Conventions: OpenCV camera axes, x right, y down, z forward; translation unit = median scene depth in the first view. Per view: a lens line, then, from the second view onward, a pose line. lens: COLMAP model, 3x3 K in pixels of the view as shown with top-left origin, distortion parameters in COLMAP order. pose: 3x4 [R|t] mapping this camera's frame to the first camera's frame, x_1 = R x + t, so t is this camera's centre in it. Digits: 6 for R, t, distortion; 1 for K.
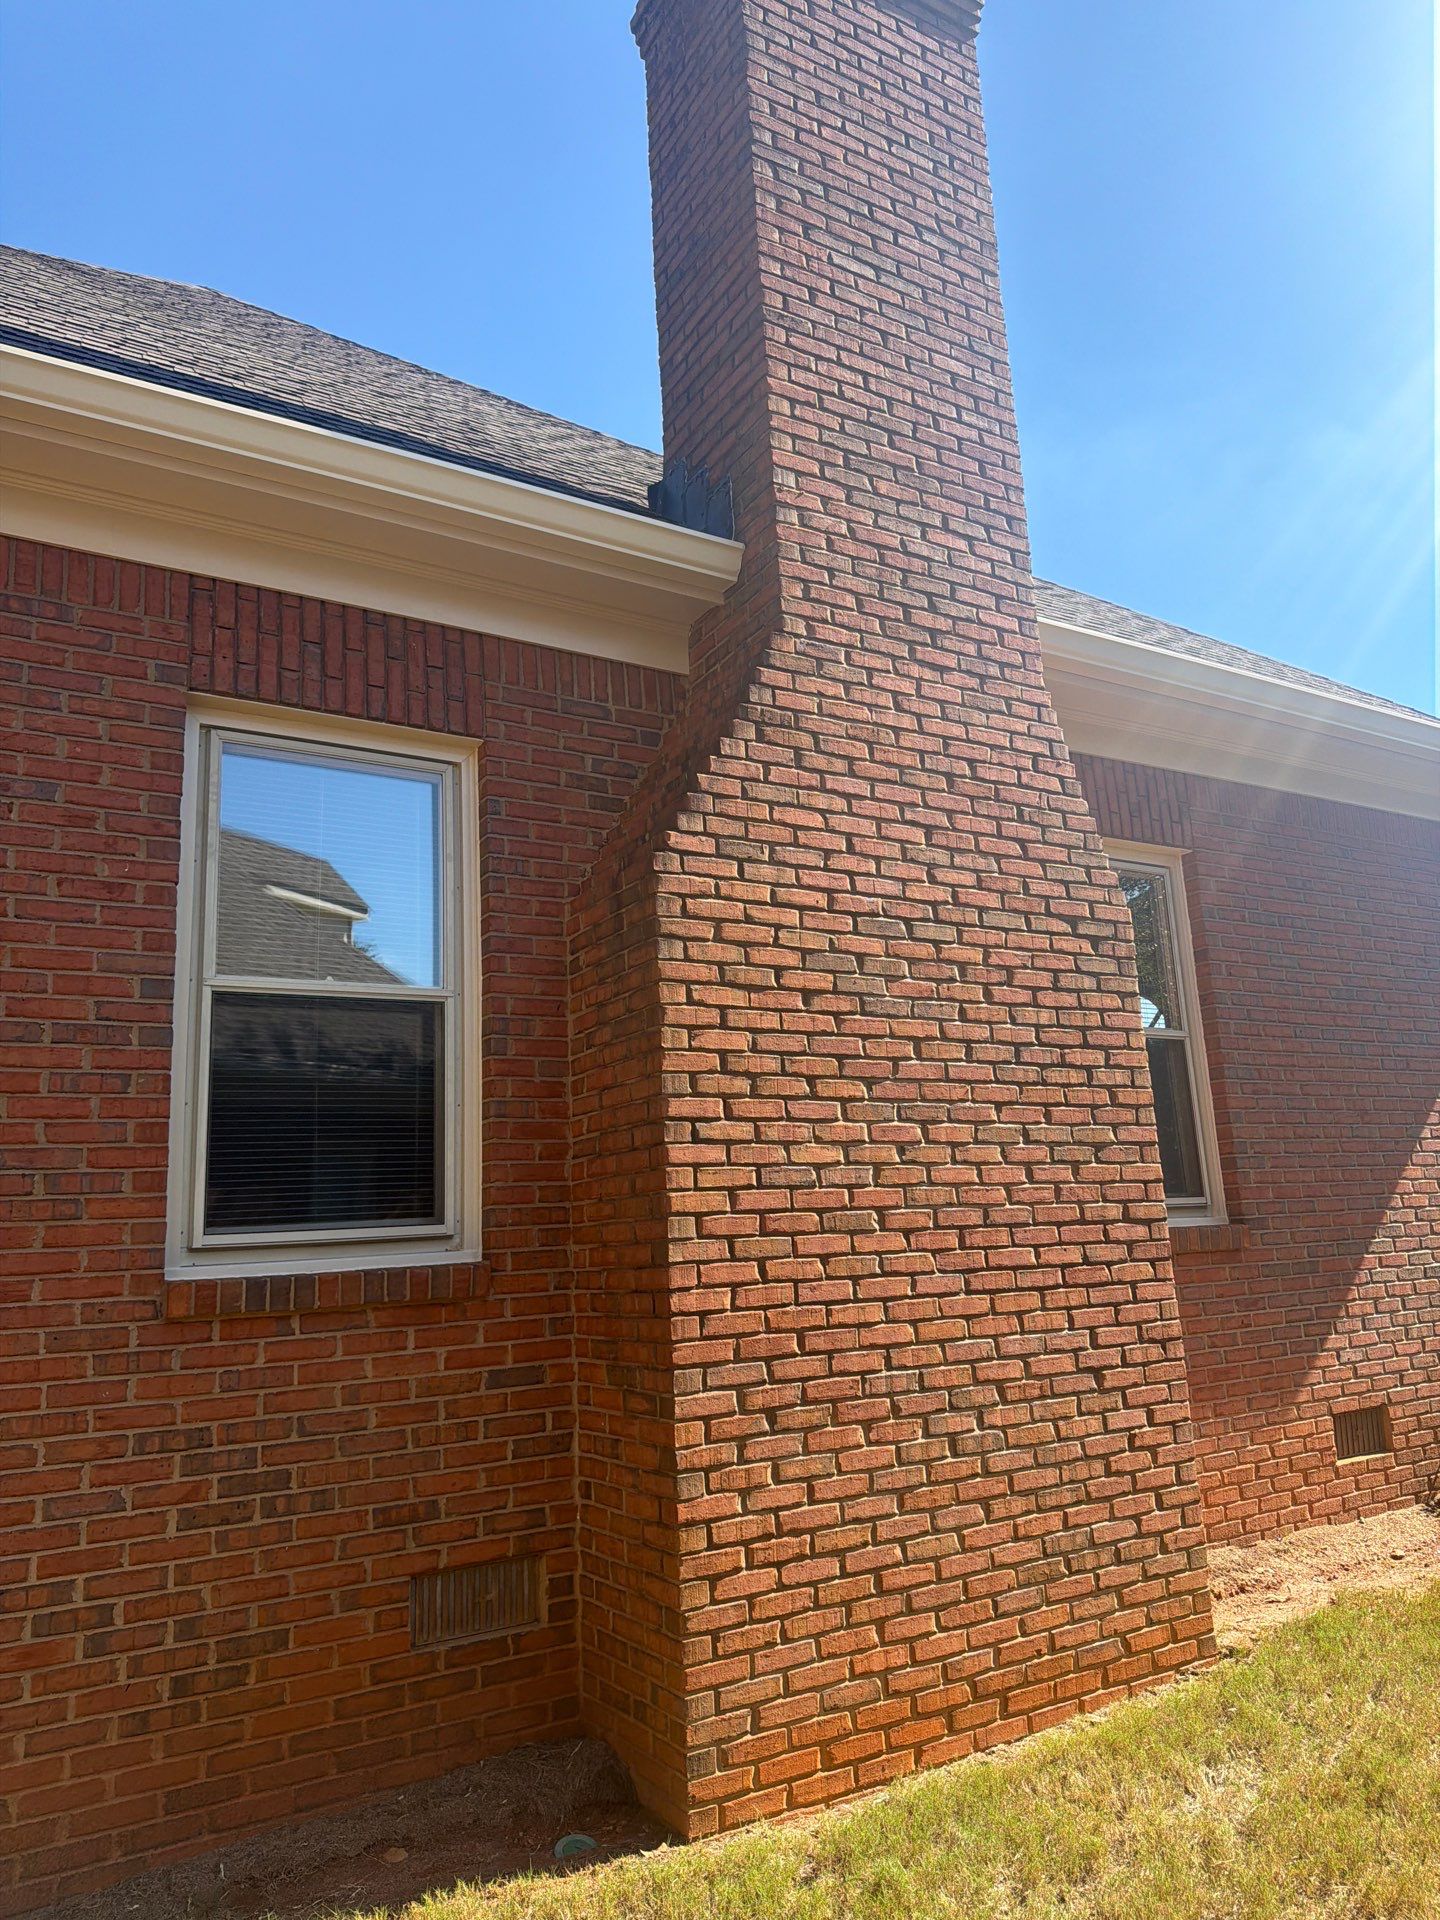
lens RADIAL K [[1439.5, 0, 720.0], [0, 1439.5, 960.0], [0, 0, 1]] dist [0.011750, 0.003226]
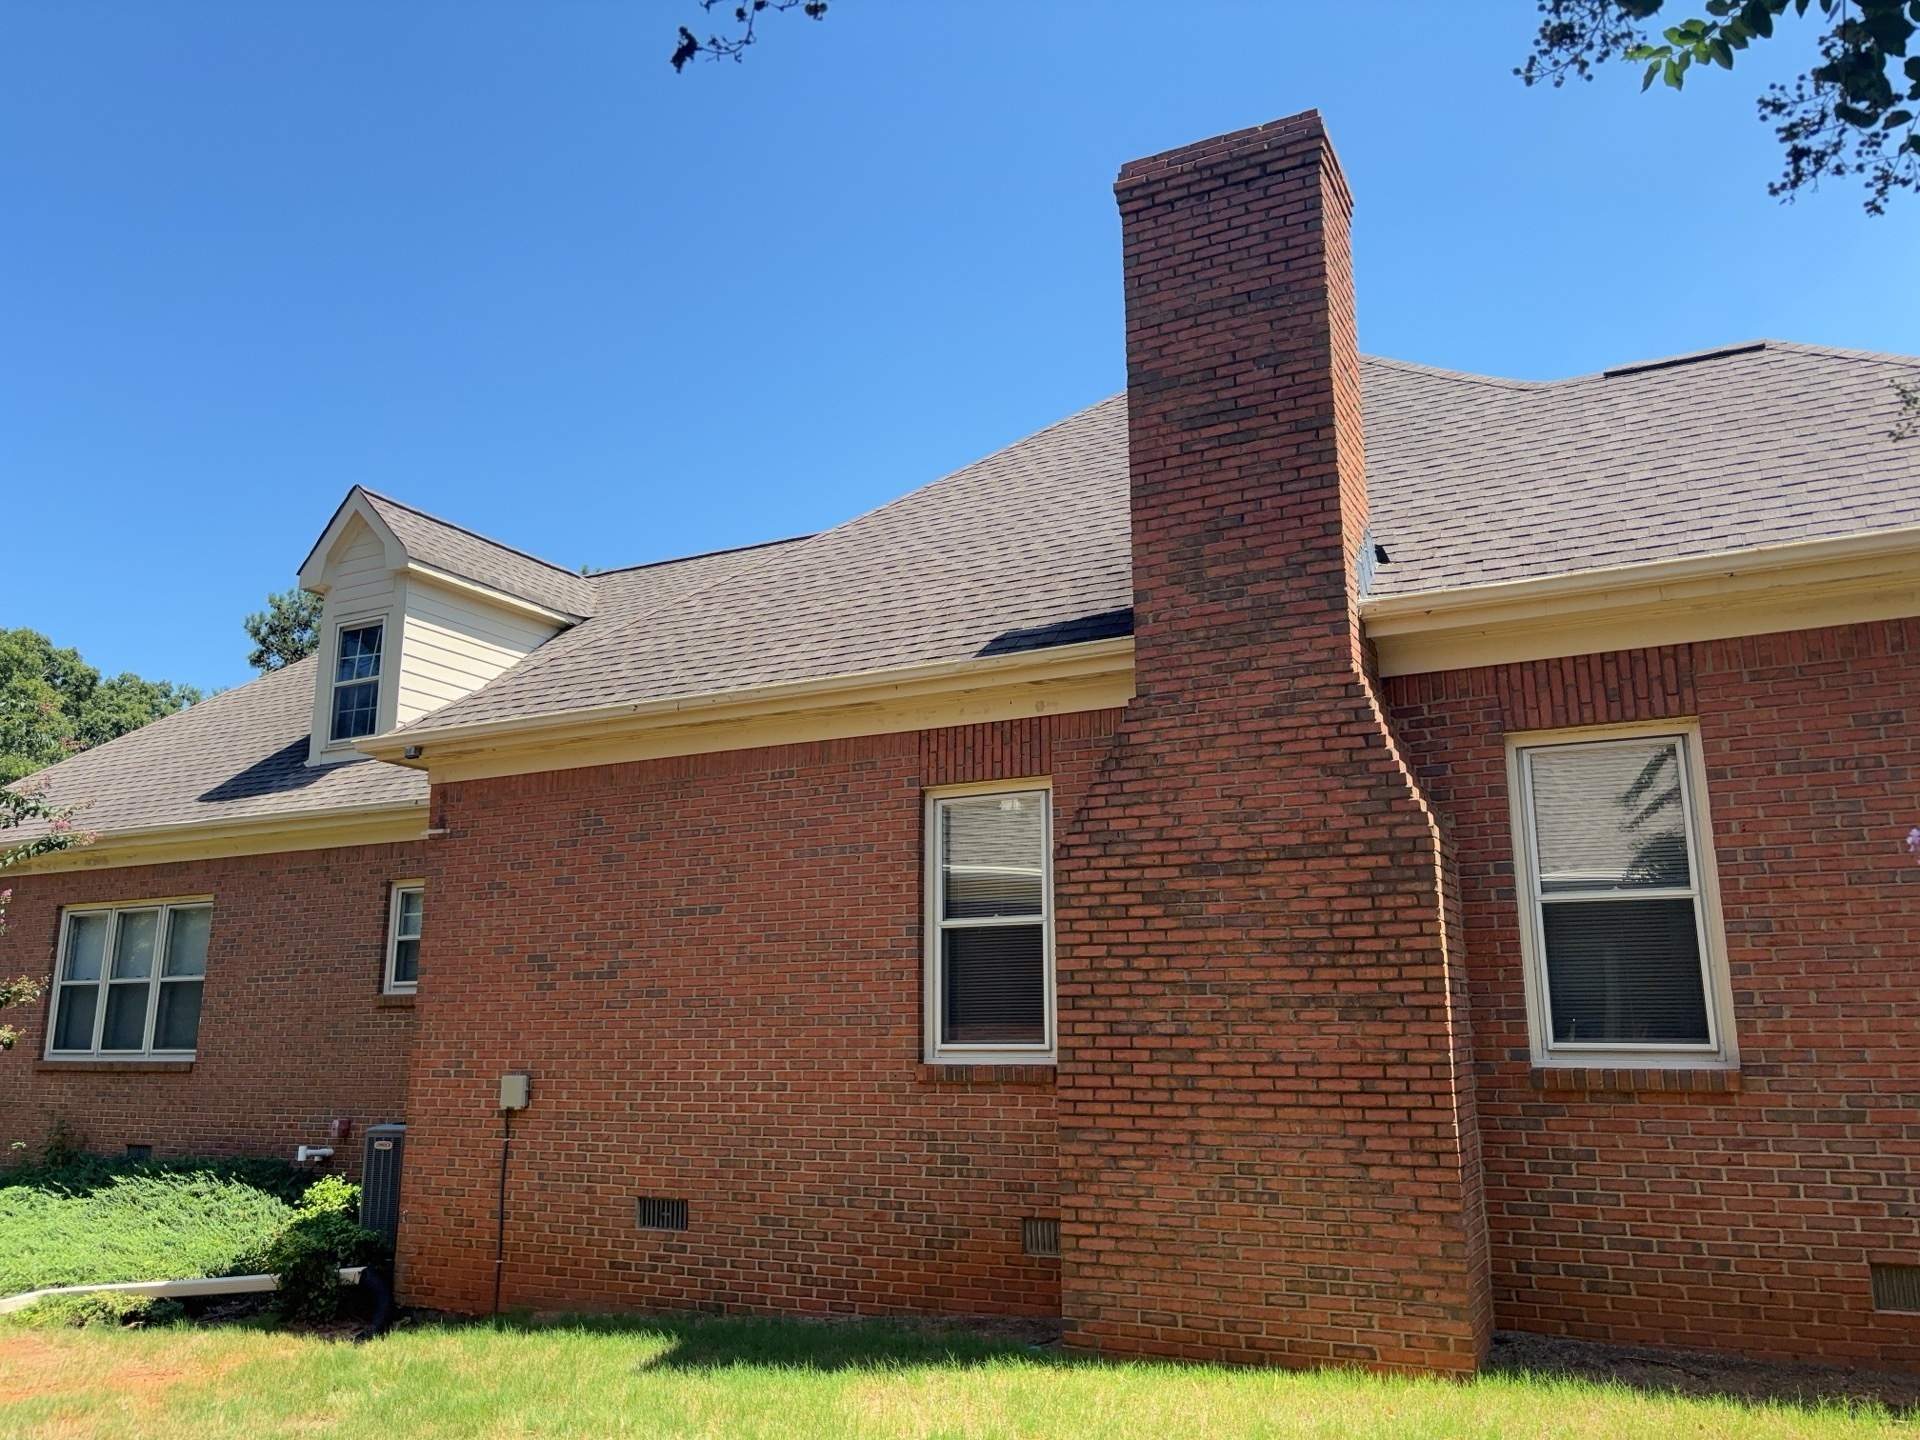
lens RADIAL K [[1439.5, 0, 960.0], [0, 1439.5, 720.0], [0, 0, 1]] dist [0.011750, 0.003226]
pose [[0.497289, -0.133016, -0.857328, 1.486611], [0.156713, 0.985694, -0.062032, -0.141810], [0.853314, -0.103507, 0.511020, -0.031262]]
